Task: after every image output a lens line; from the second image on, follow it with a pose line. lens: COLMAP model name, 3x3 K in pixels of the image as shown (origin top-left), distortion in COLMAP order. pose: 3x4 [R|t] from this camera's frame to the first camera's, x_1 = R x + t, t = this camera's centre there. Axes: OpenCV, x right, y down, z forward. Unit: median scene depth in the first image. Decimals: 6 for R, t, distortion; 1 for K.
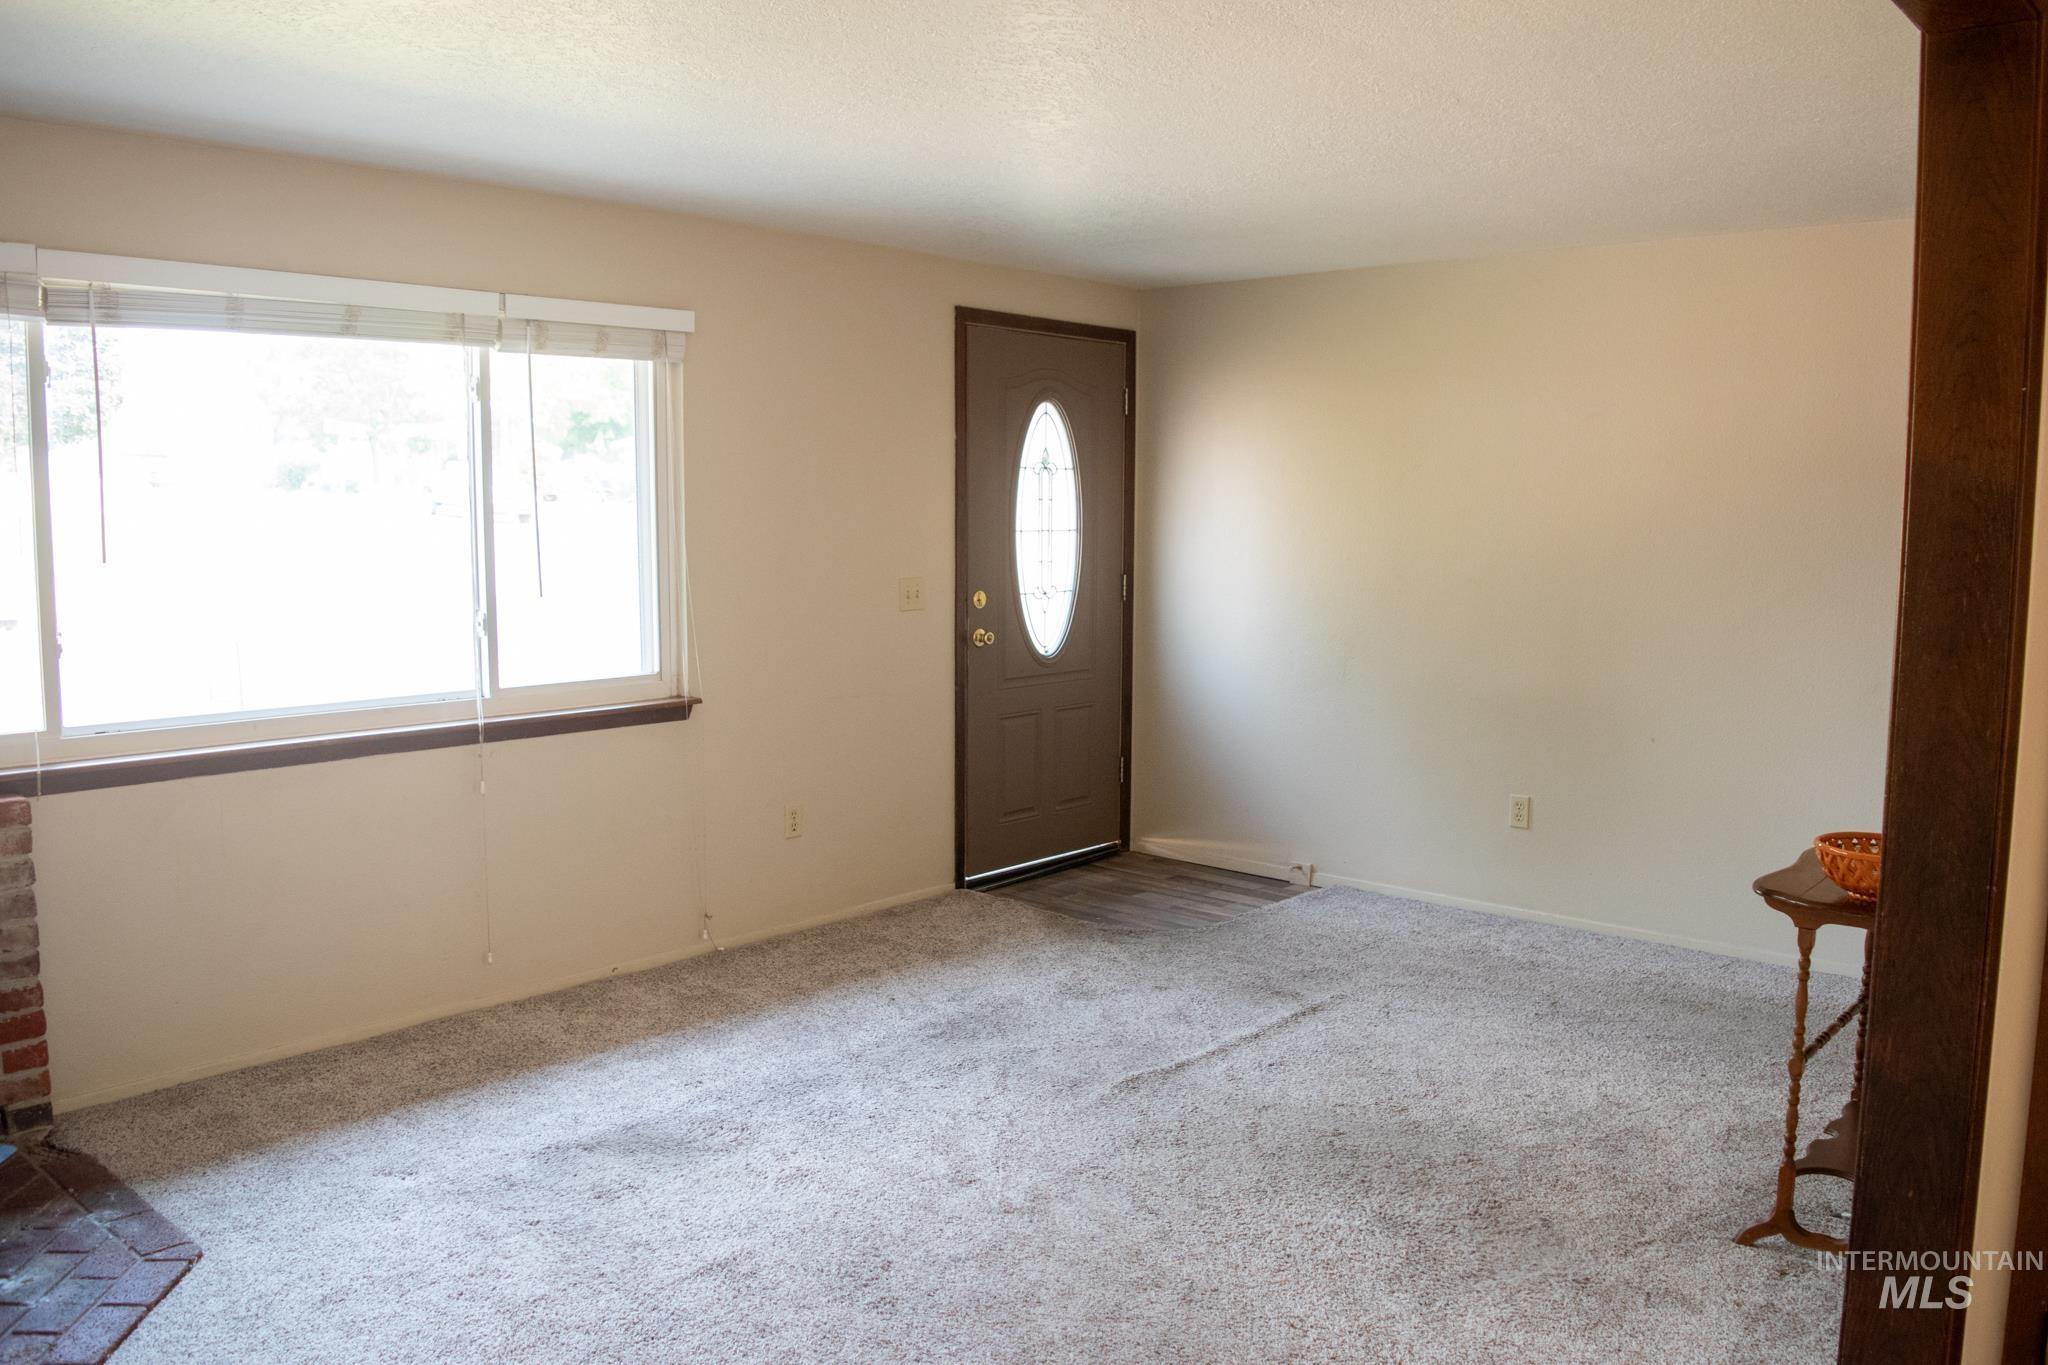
lens RADIAL K [[1611.0, 0, 1034.7], [0, 1611.0, 682.8], [0, 0, 1]] dist [-0.095261, 0.022940]
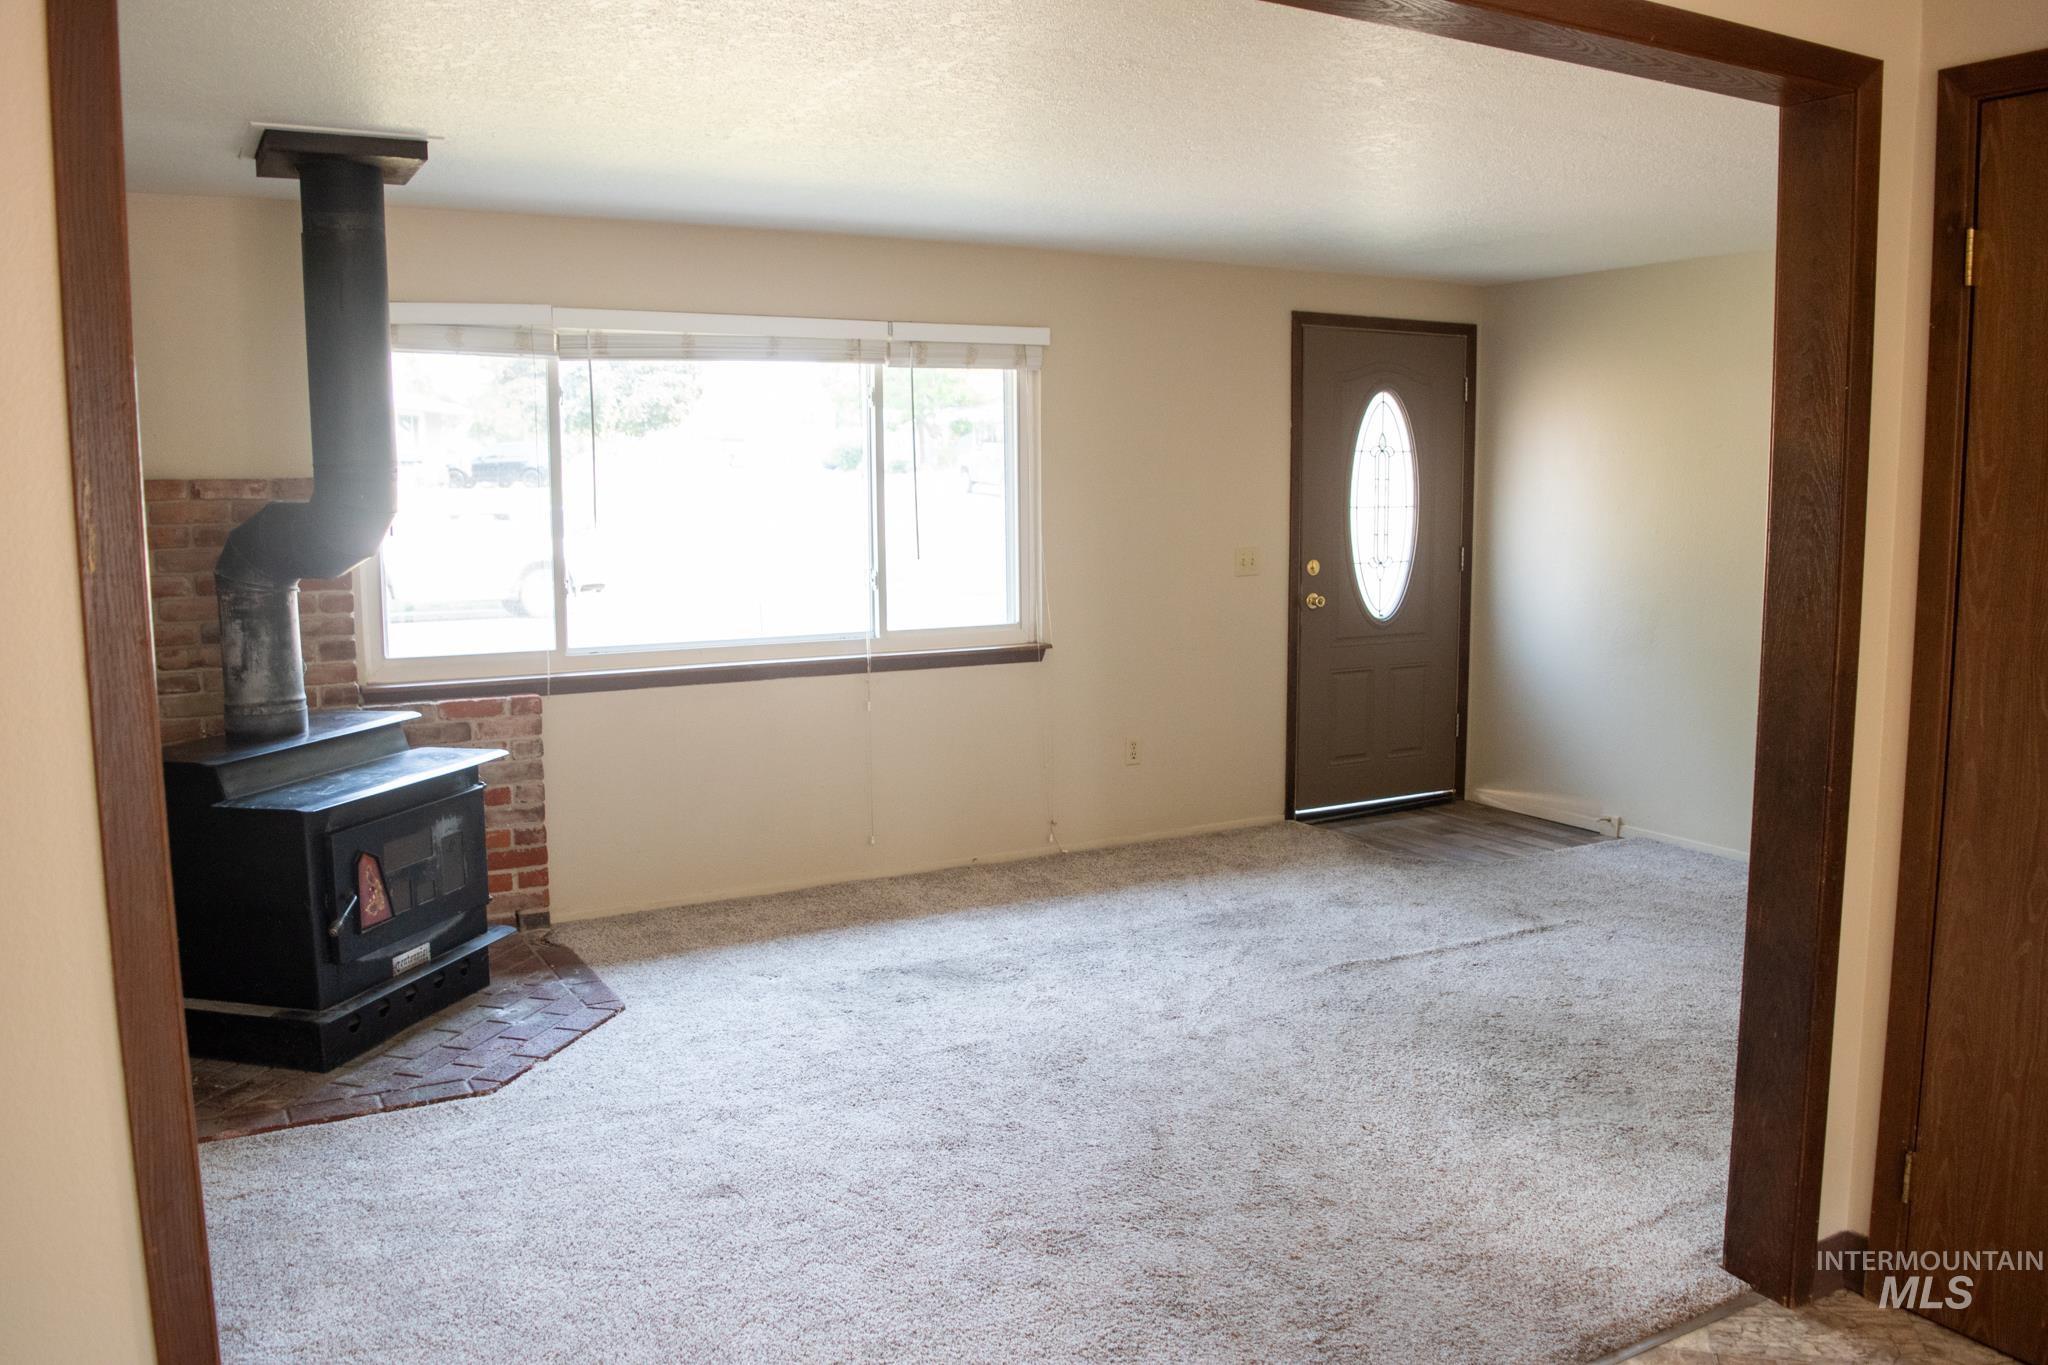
lens RADIAL K [[1611.0, 0, 1034.7], [0, 1611.0, 682.8], [0, 0, 1]] dist [-0.095261, 0.022940]
pose [[0.946498, 0.030171, -0.321296, 0.200222], [-0.025833, 0.999509, 0.017757, 0.020057], [0.321674, -0.008507, 0.946812, -0.191540]]
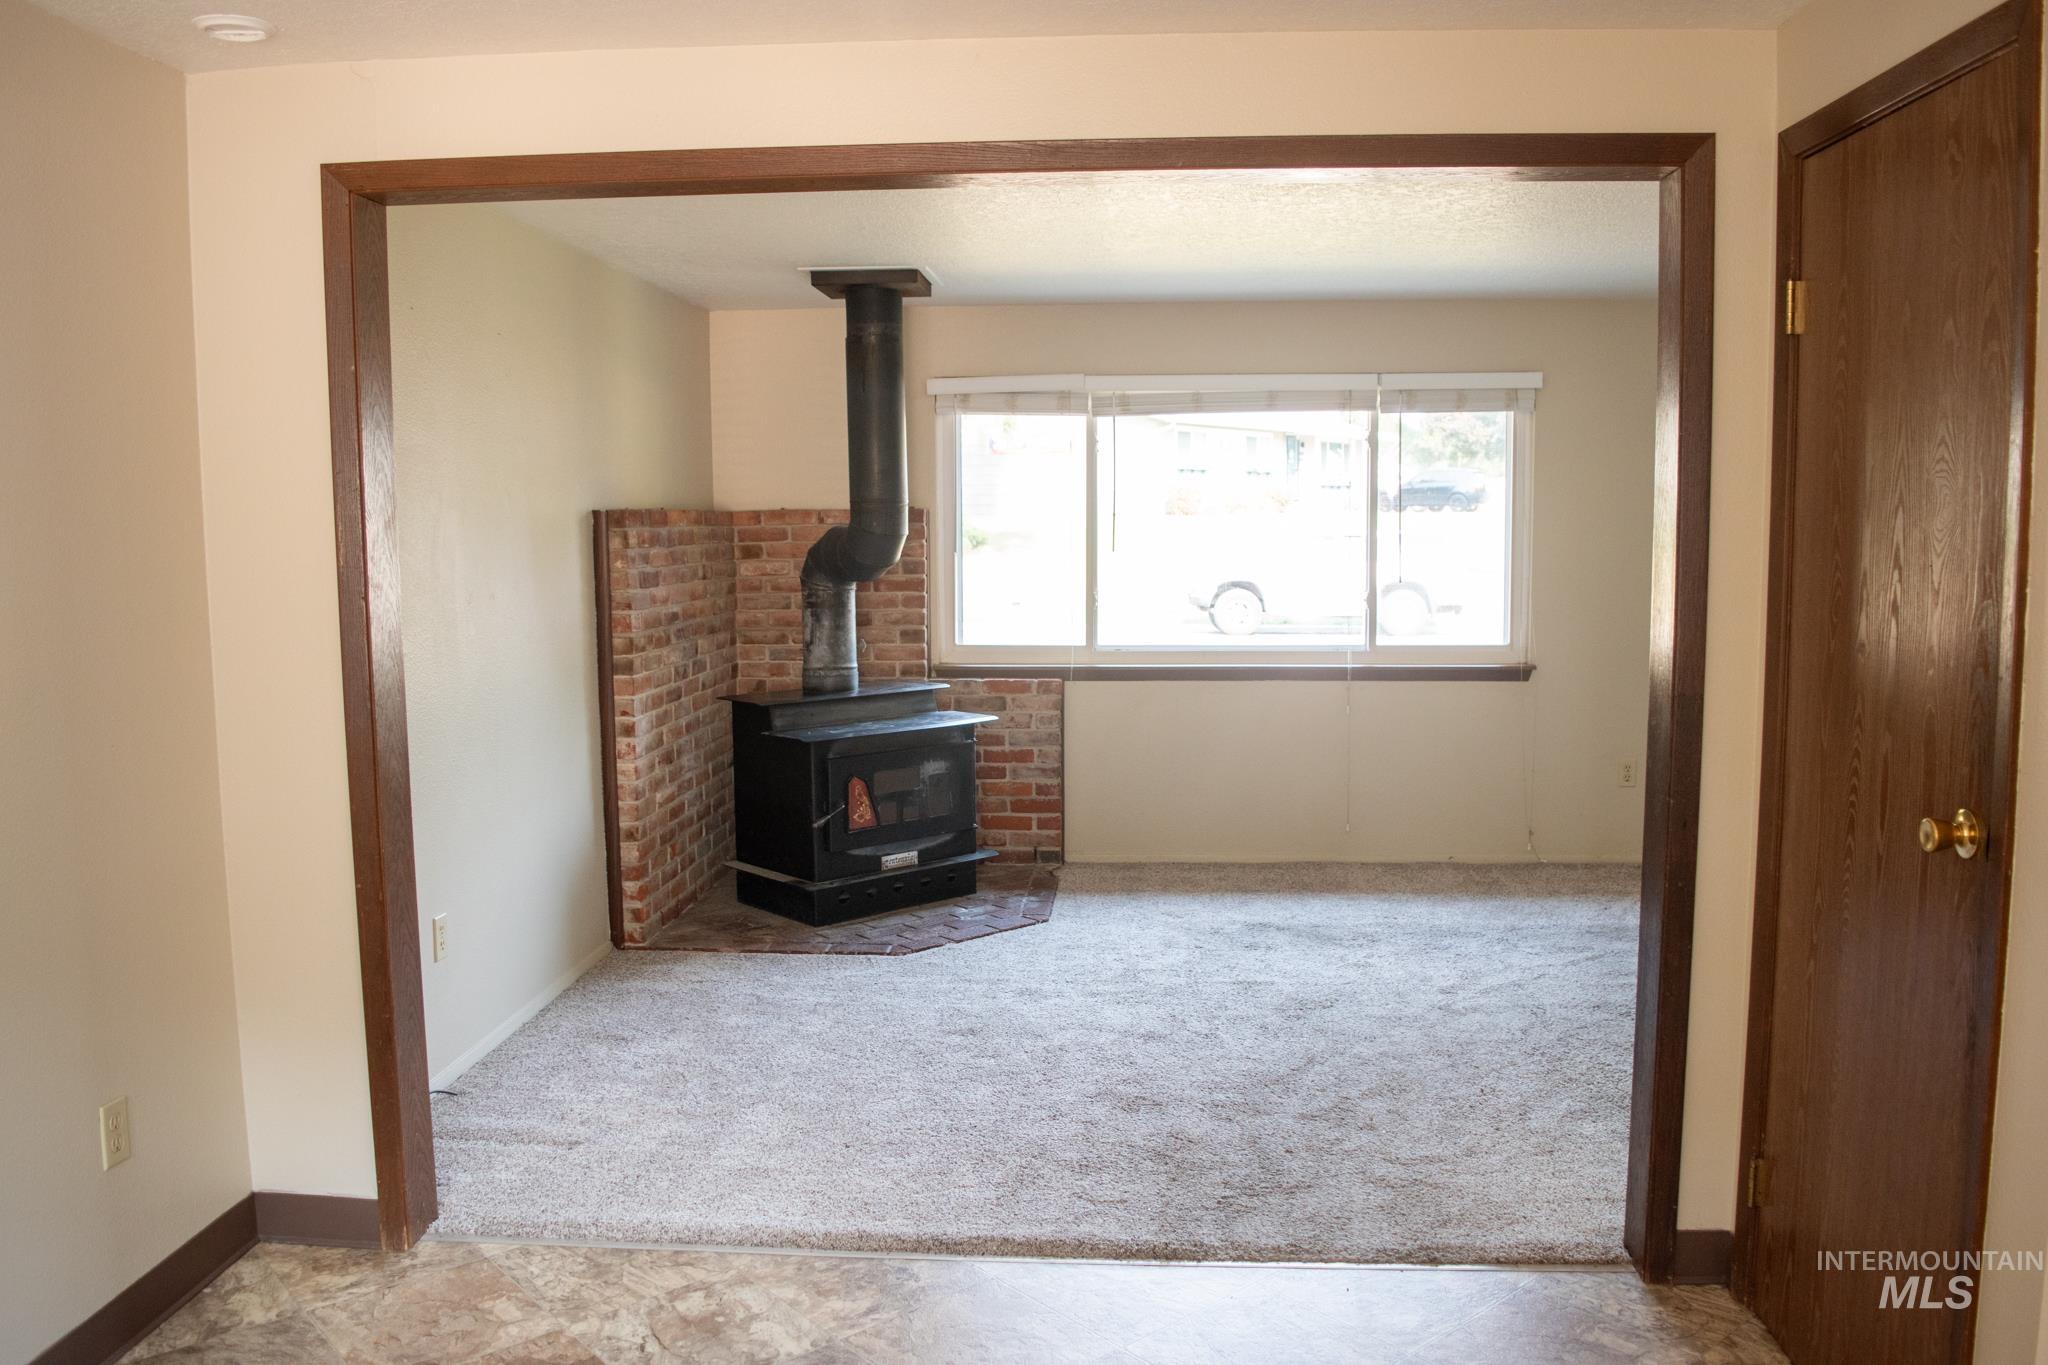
lens RADIAL K [[1611.0, 0, 1034.7], [0, 1611.0, 682.8], [0, 0, 1]] dist [-0.095261, 0.022940]
pose [[0.607760, 0.074789, -0.790591, 0.657248], [-0.078390, 0.996343, 0.033991, 0.012871], [0.790242, 0.041316, 0.611400, -0.139621]]
